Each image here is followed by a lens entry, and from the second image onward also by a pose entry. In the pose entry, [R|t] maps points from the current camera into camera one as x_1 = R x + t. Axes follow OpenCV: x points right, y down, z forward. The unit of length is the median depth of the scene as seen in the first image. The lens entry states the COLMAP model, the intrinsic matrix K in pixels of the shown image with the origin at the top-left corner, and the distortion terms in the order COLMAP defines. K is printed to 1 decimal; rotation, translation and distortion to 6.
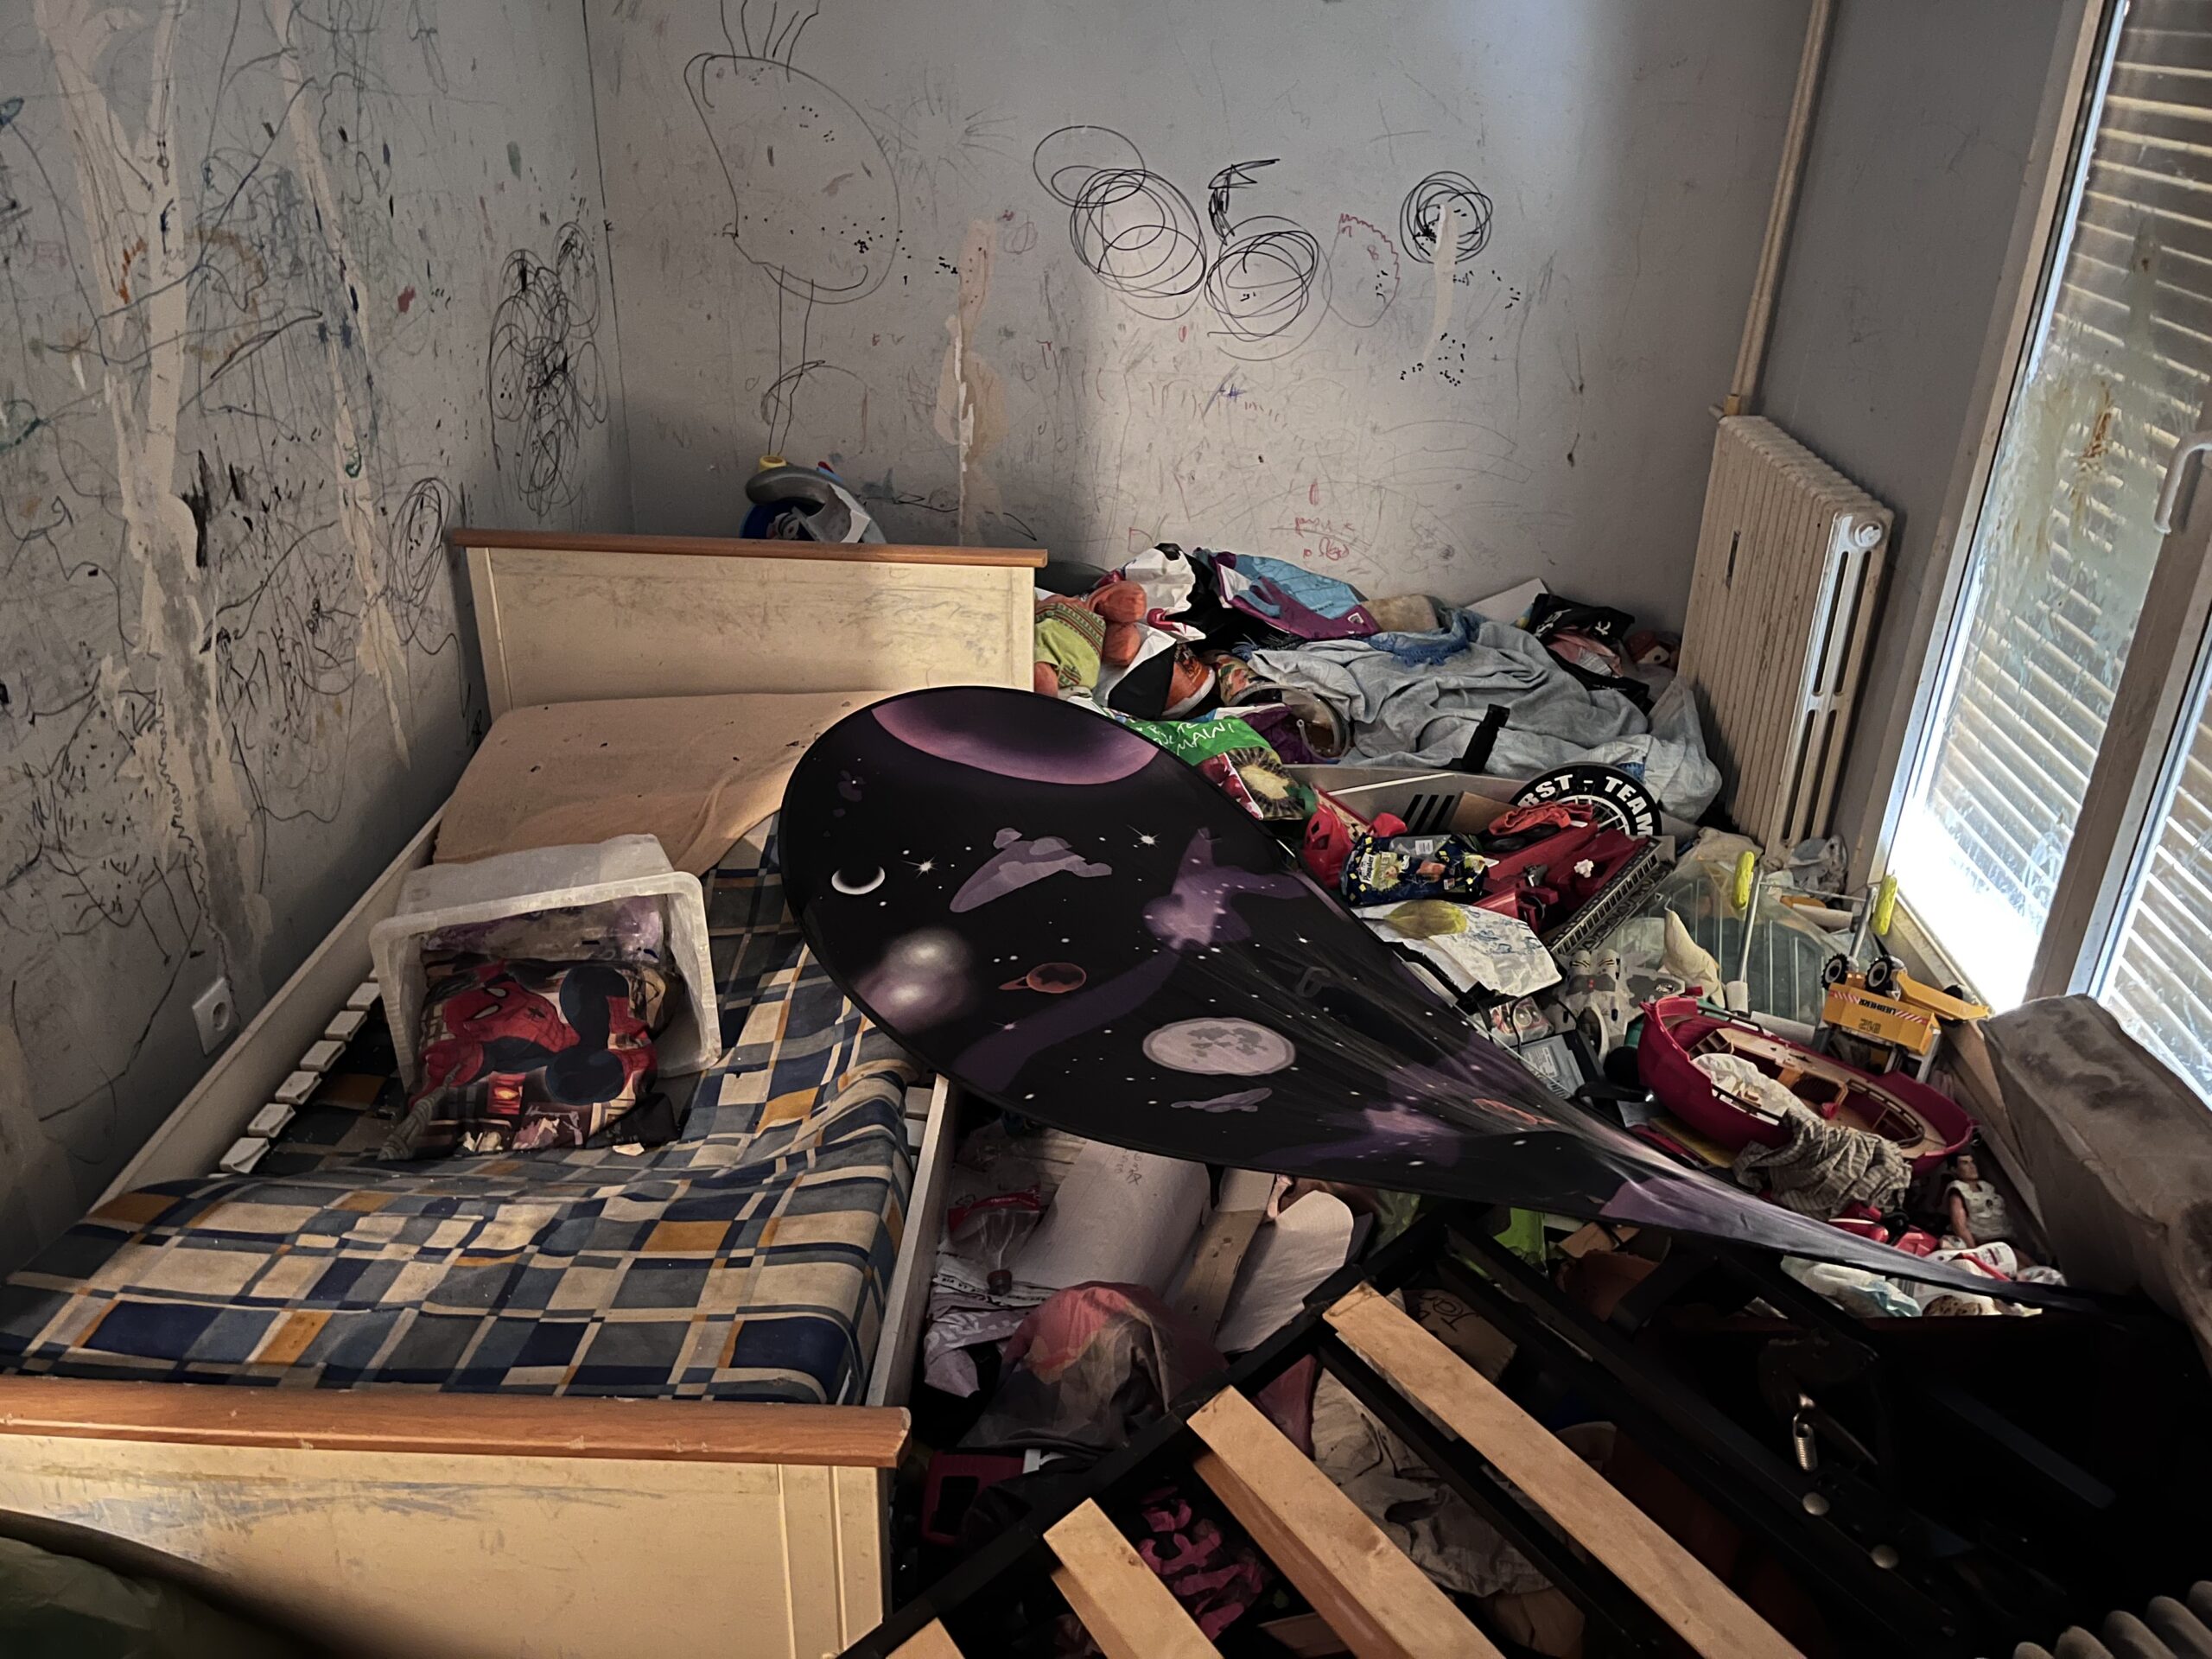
lens RADIAL K [[1653.5, 0, 1106.0], [0, 1653.5, 829.5], [0, 0, 1]] dist [0.059700, -0.105323]
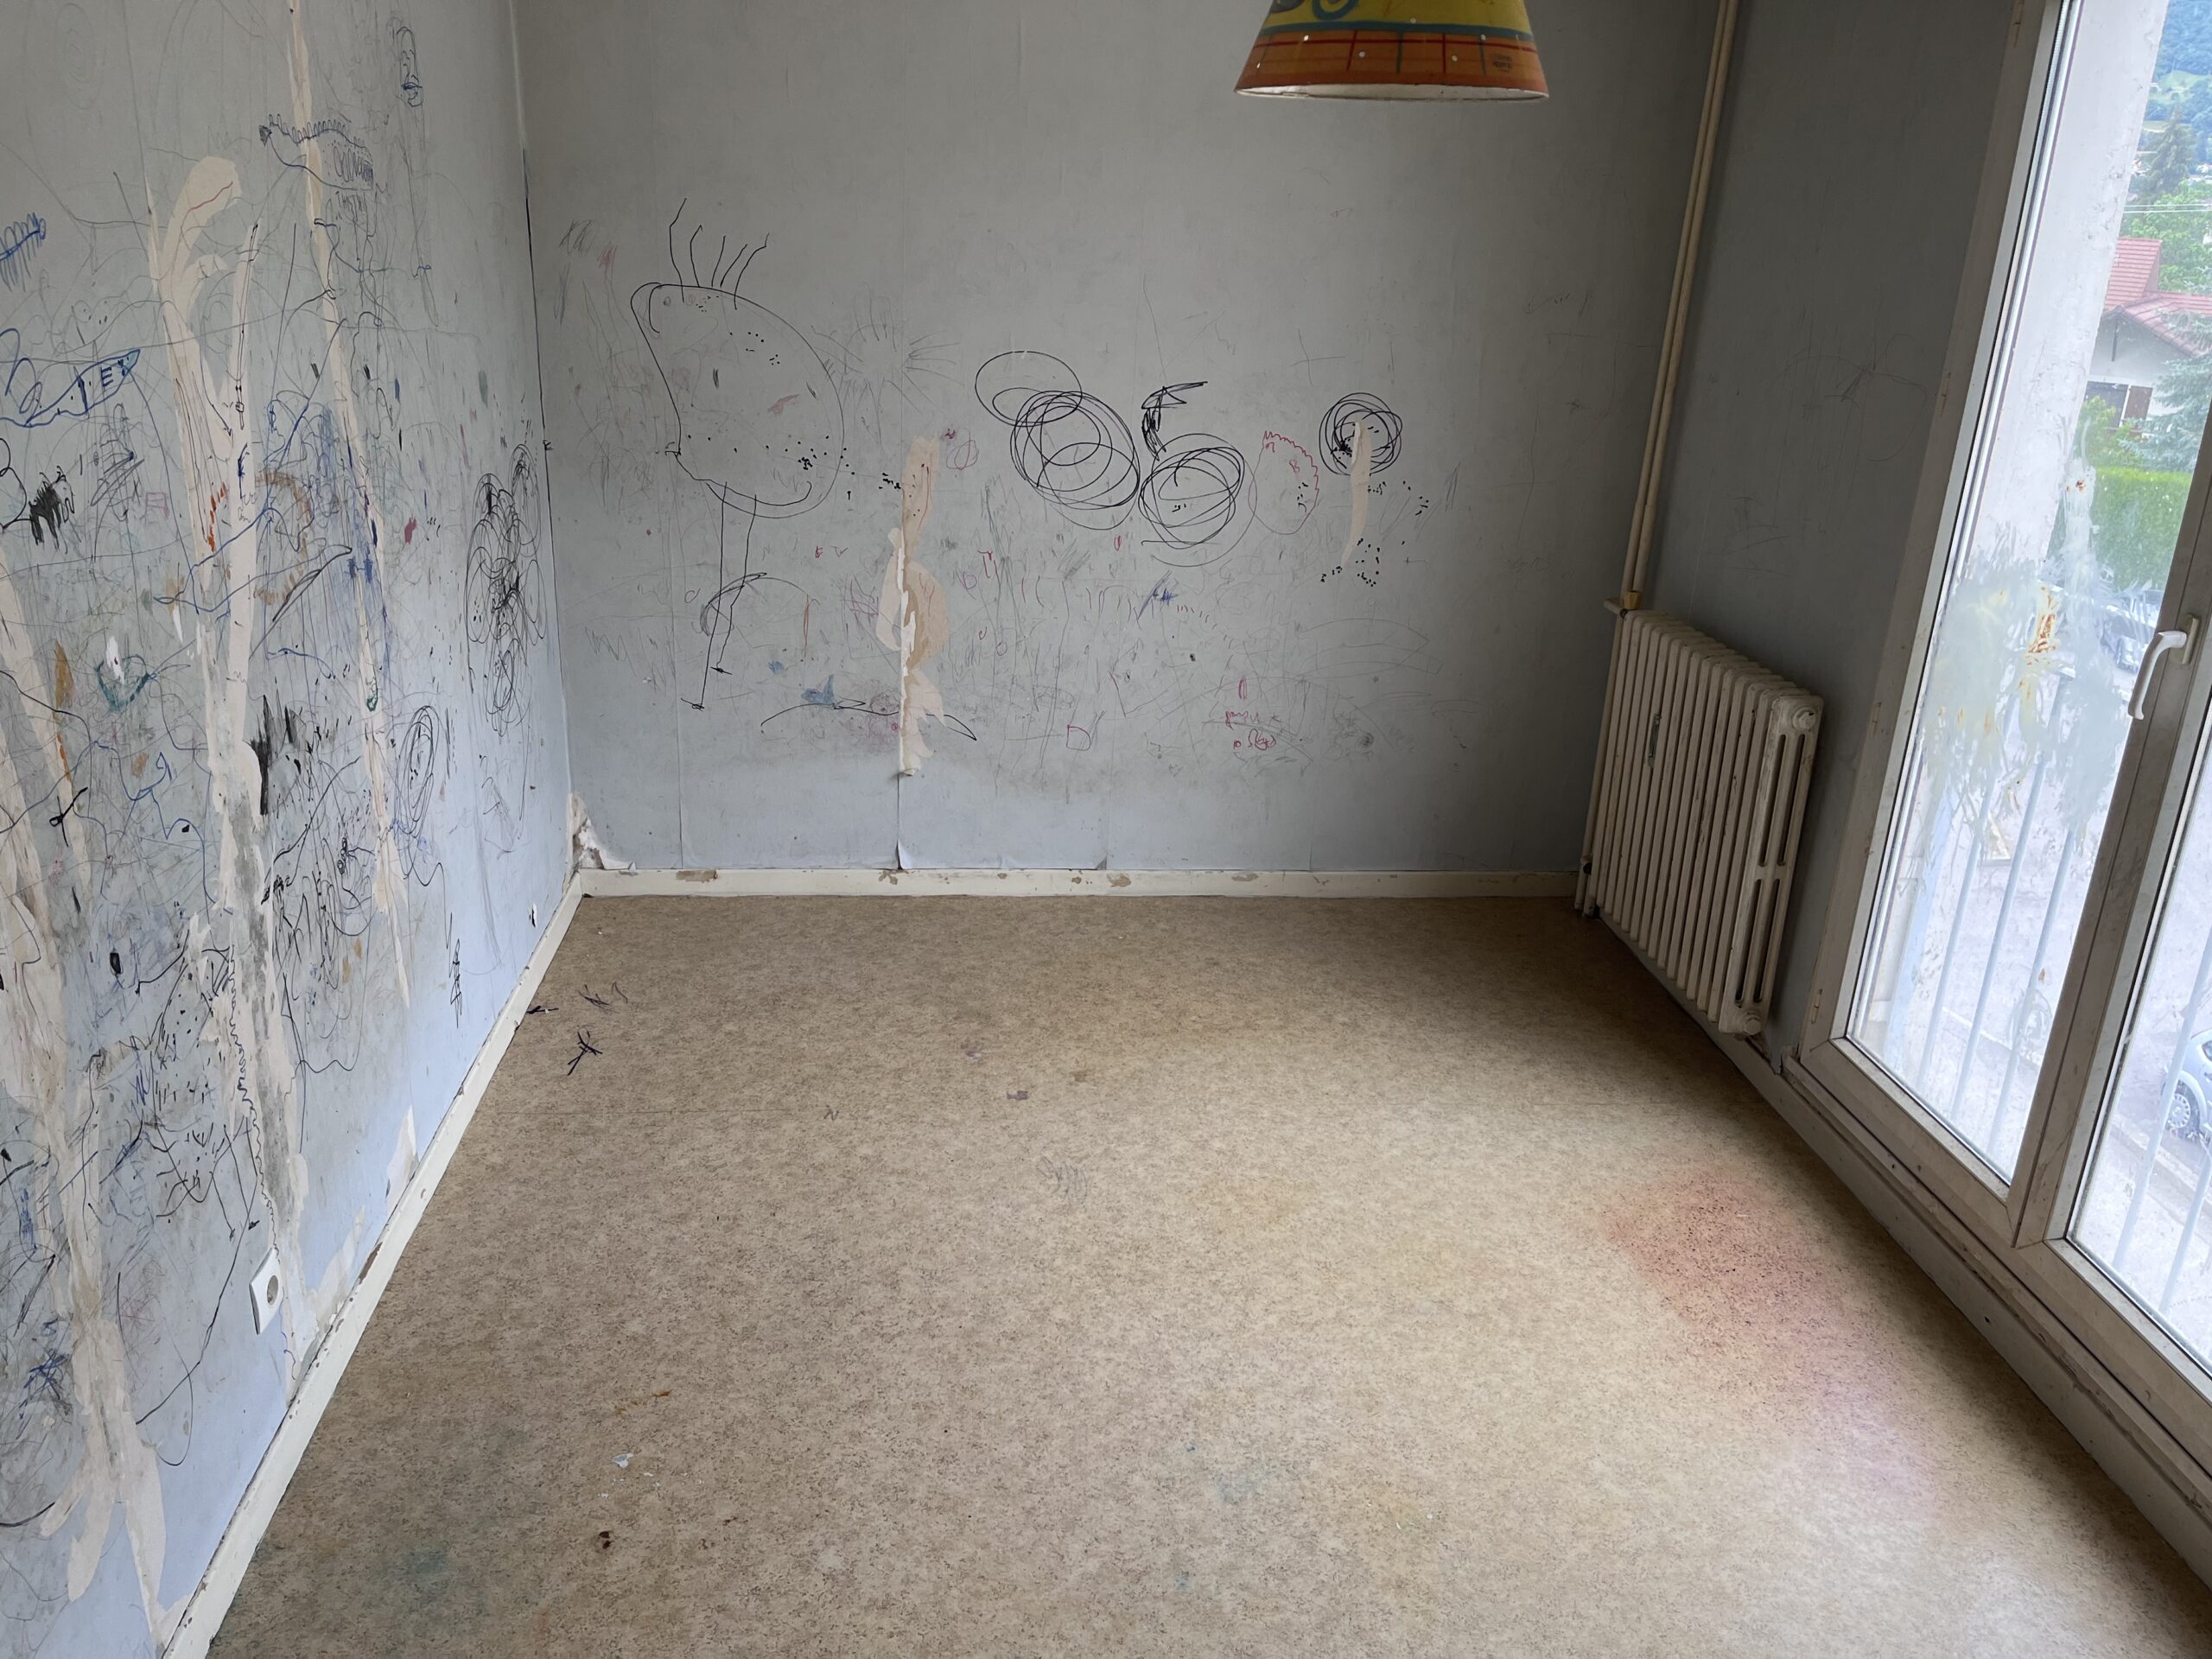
lens RADIAL K [[1653.5, 0, 1106.0], [0, 1653.5, 829.5], [0, 0, 1]] dist [0.059700, -0.105323]
pose [[0.990211, -0.037831, 0.134352, -0.169798], [0.051532, 0.993651, -0.100011, -0.024655], [-0.129715, 0.105956, 0.985874, -0.007899]]
